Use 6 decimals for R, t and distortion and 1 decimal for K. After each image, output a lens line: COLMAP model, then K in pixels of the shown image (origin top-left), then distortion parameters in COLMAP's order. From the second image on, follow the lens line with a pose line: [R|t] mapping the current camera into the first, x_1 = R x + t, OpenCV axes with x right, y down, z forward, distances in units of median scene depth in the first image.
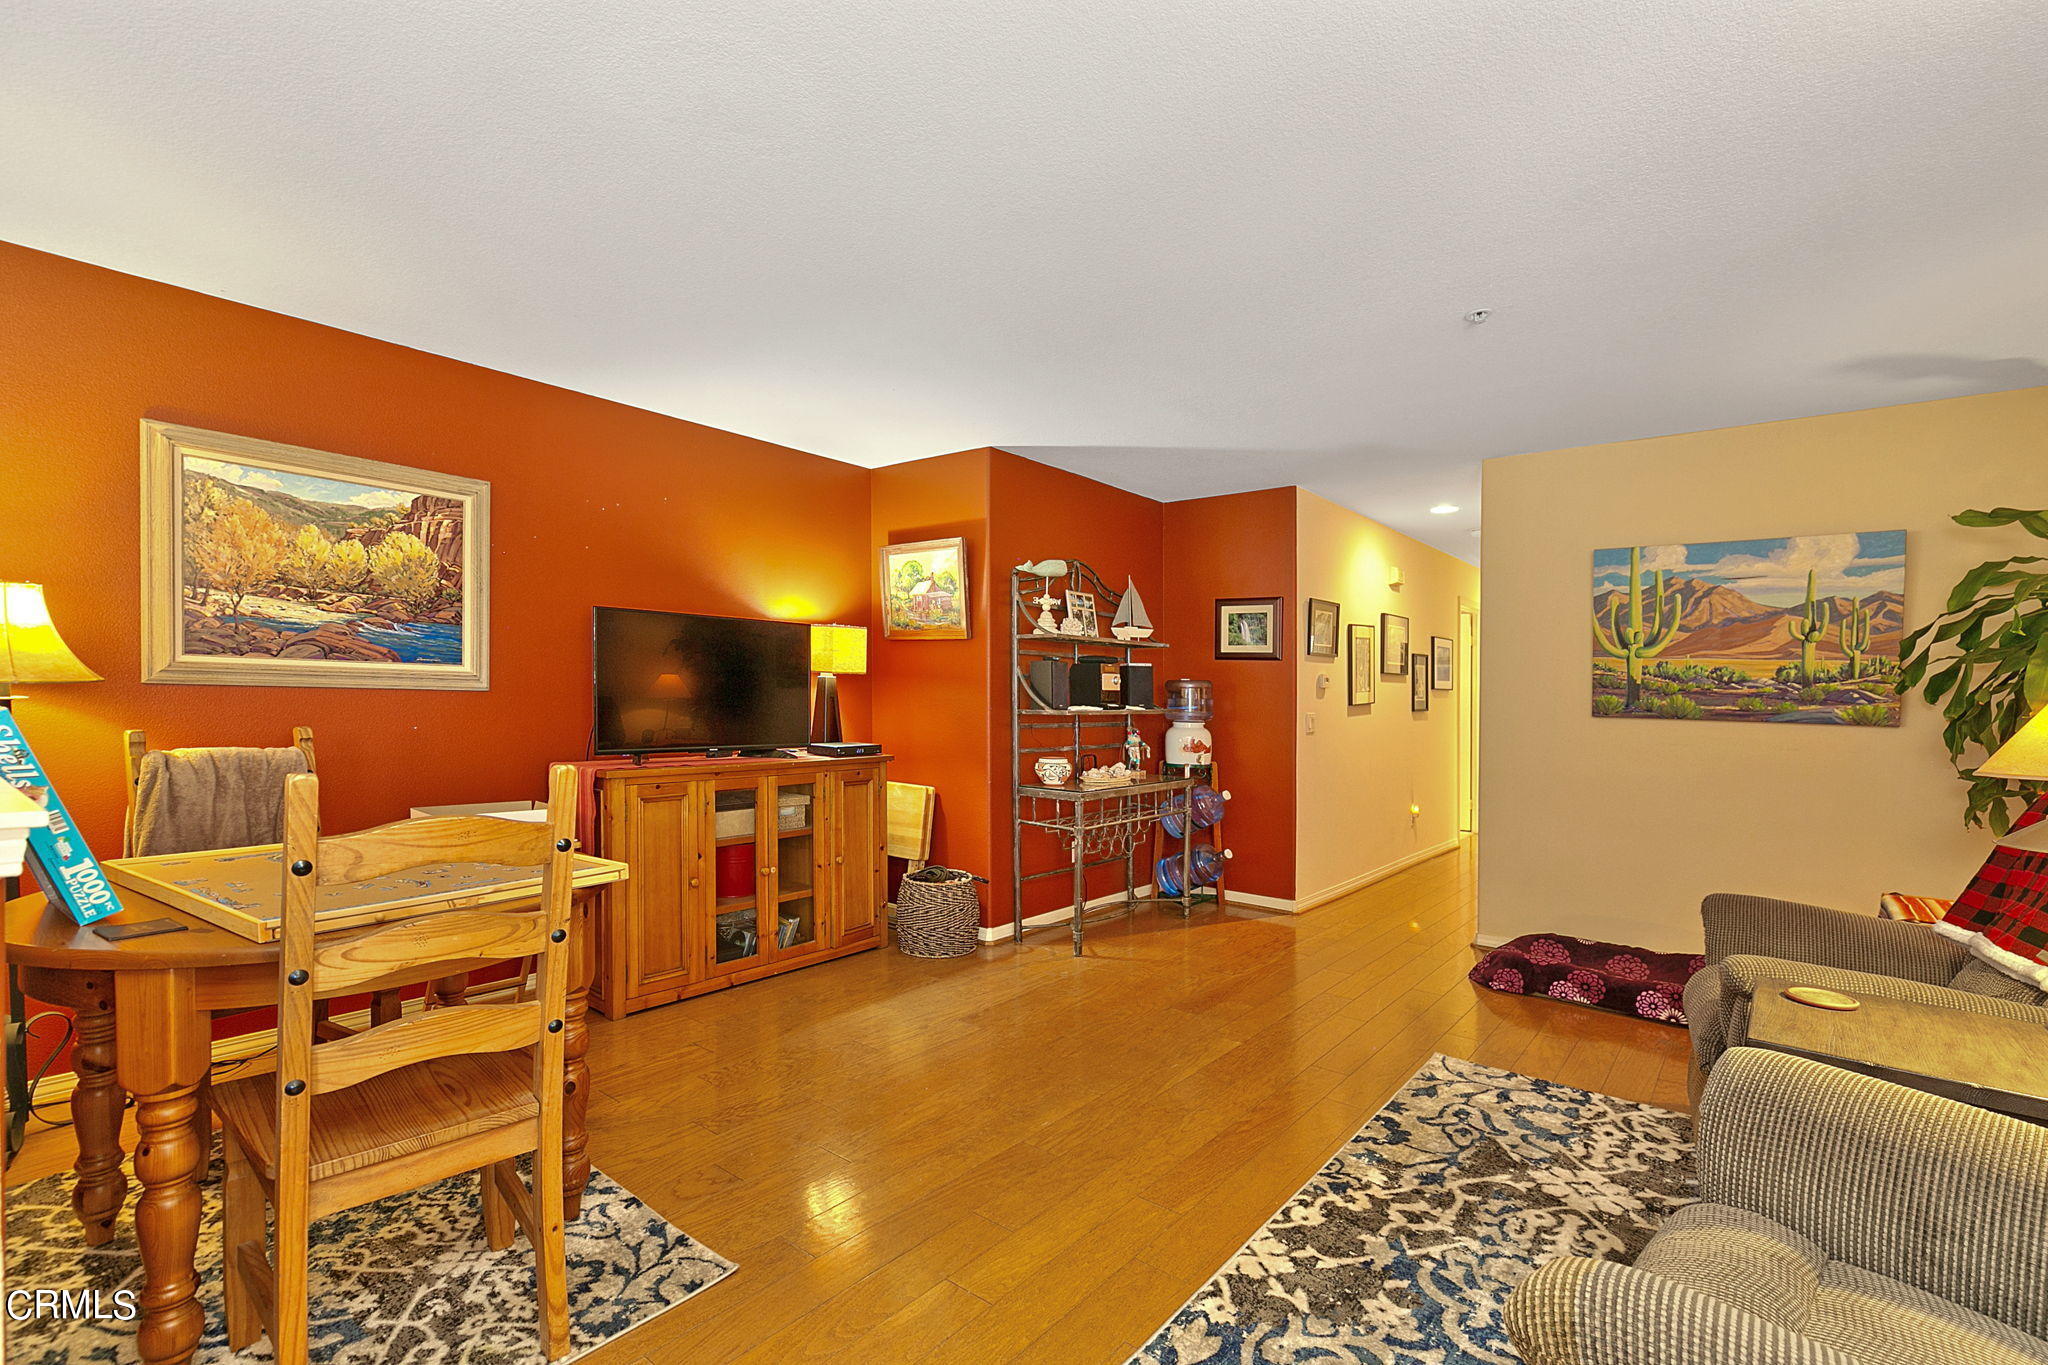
lens RADIAL K [[929.5, 0, 981.0], [0, 929.5, 675.7], [0, 0, 1]] dist [0.009161, -0.000907]
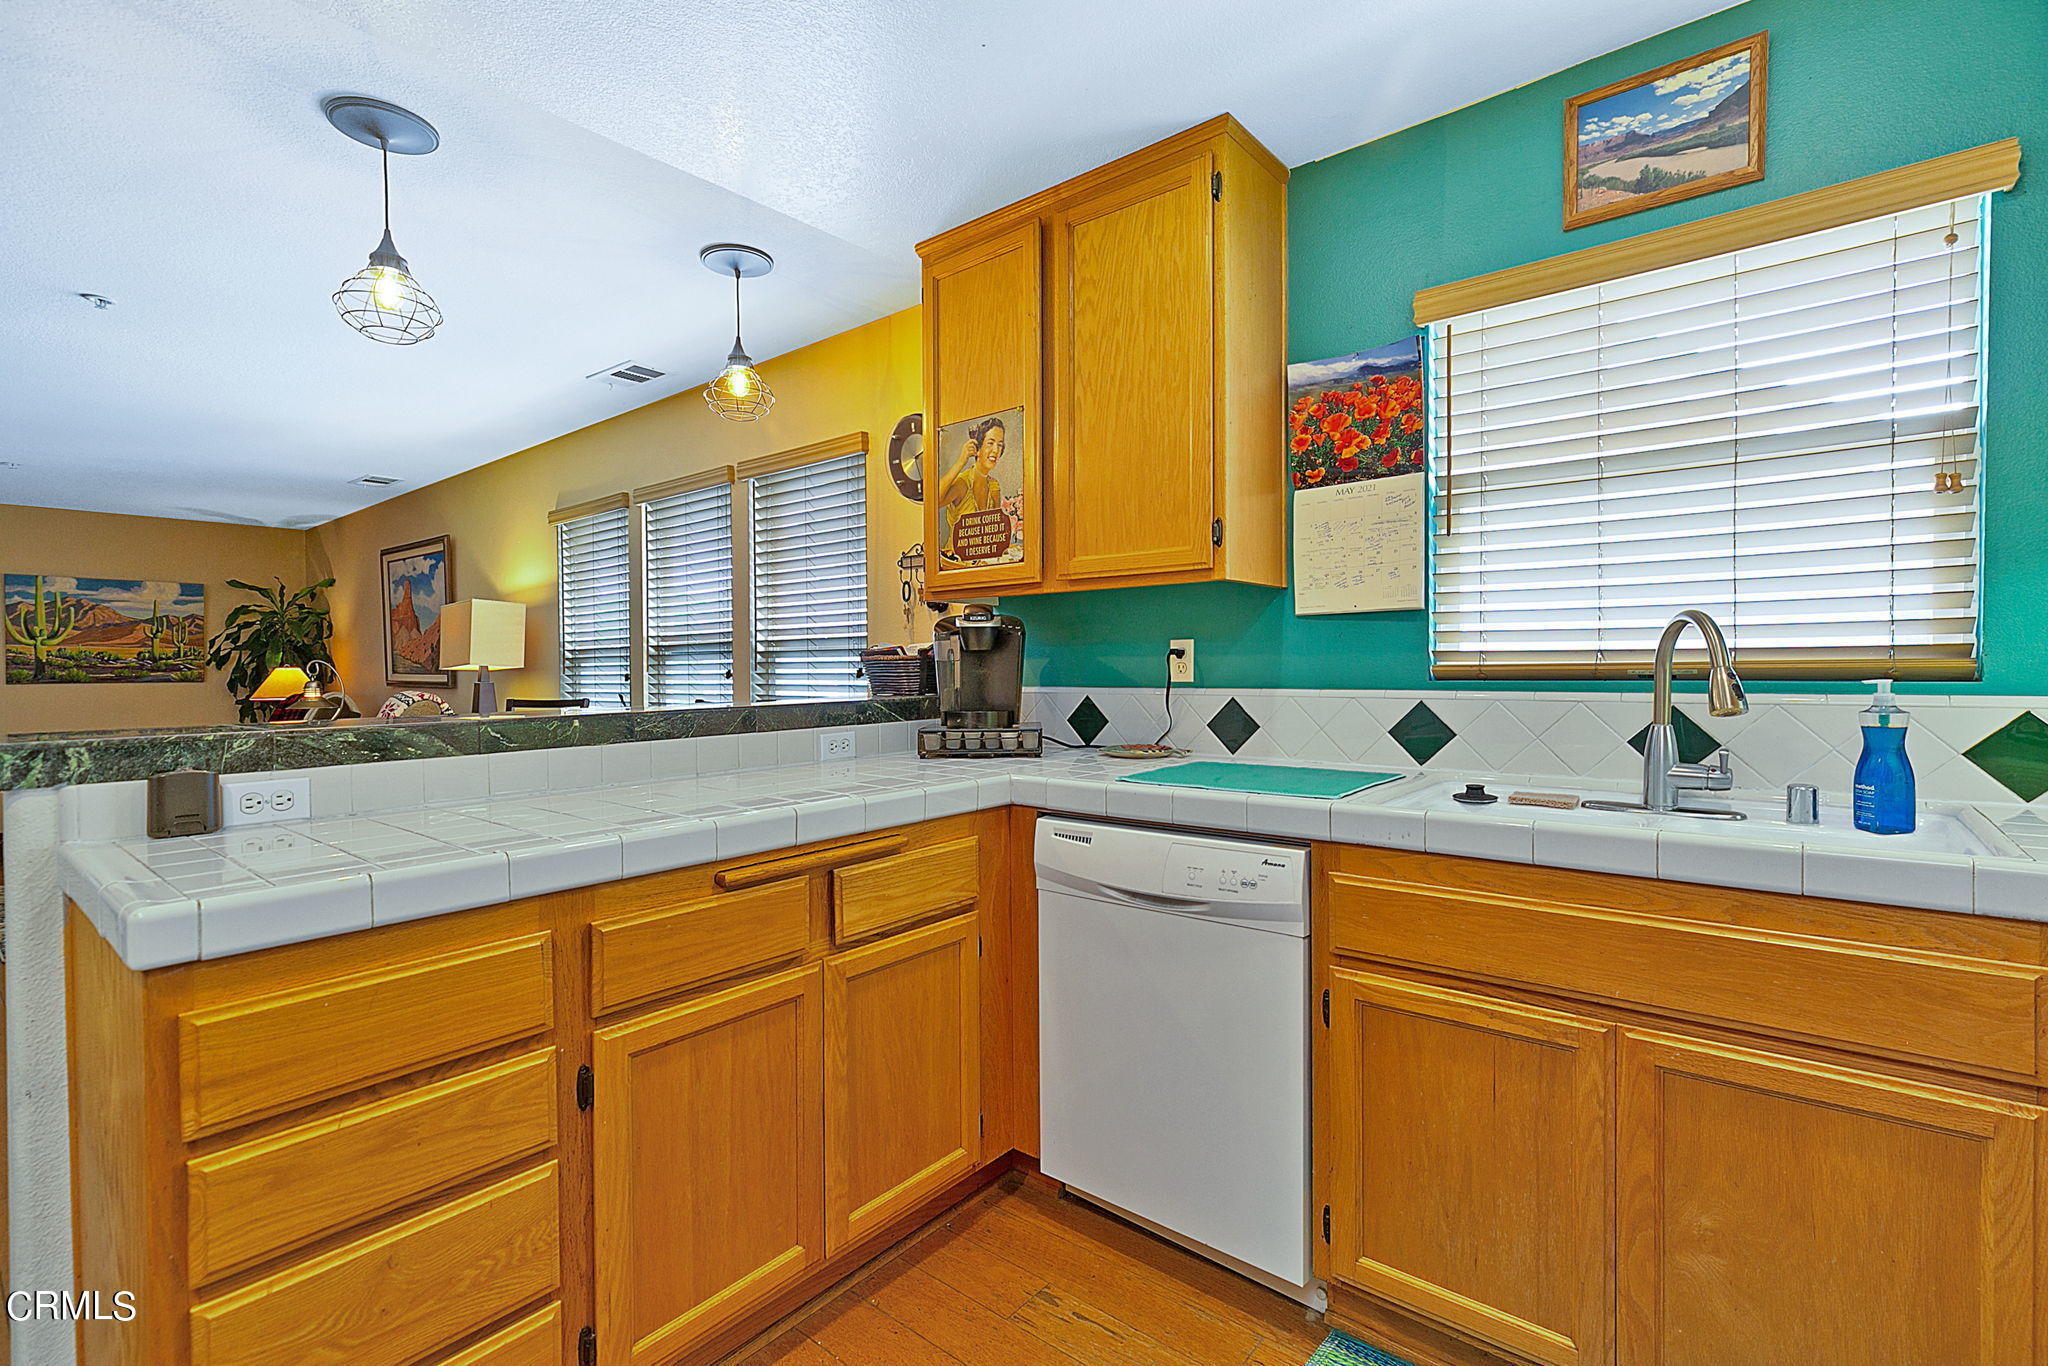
lens RADIAL K [[929.5, 0, 1081.9], [0, 929.5, 688.0], [0, 0, 1]] dist [0.009161, -0.000907]
pose [[-0.048368, -0.042804, 0.997912, -1.189745], [-0.008184, 0.999065, 0.042457, -0.035233], [-0.998796, -0.006114, -0.048673, -0.837299]]
